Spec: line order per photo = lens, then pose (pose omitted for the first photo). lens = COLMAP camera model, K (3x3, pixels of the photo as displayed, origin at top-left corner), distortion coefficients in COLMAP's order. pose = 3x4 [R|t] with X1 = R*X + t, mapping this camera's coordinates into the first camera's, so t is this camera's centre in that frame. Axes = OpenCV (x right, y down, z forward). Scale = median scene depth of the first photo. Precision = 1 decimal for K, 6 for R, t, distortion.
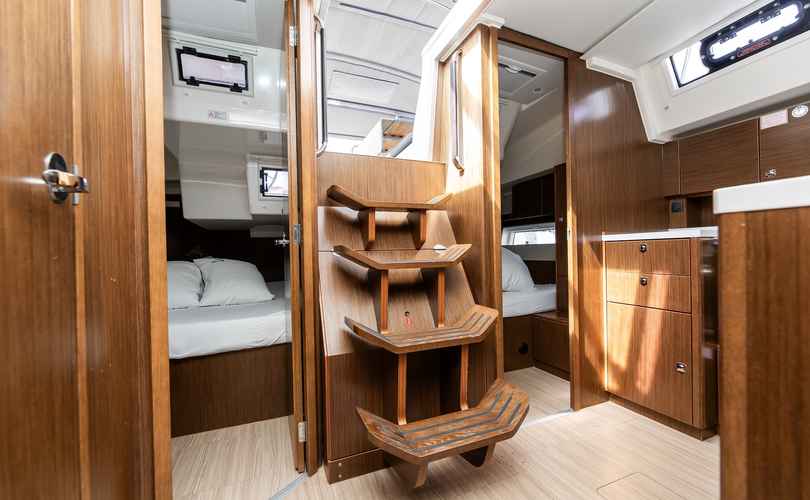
lens RADIAL K [[335.7, 0, 409.9], [0, 335.7, 247.1], [0, 0, 1]] dist [0.004136, -0.000133]
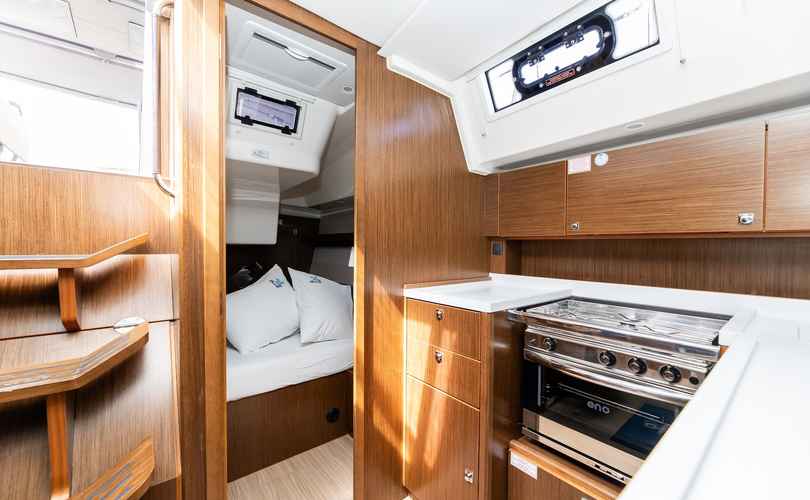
lens RADIAL K [[335.7, 0, 412.8], [0, 335.7, 249.1], [0, 0, 1]] dist [0.004136, -0.000133]
pose [[0.955399, 0.022948, 0.294424, 0.403493], [-0.027547, 0.999555, 0.011480, -0.153183], [-0.294029, -0.019078, 0.955606, 0.283271]]
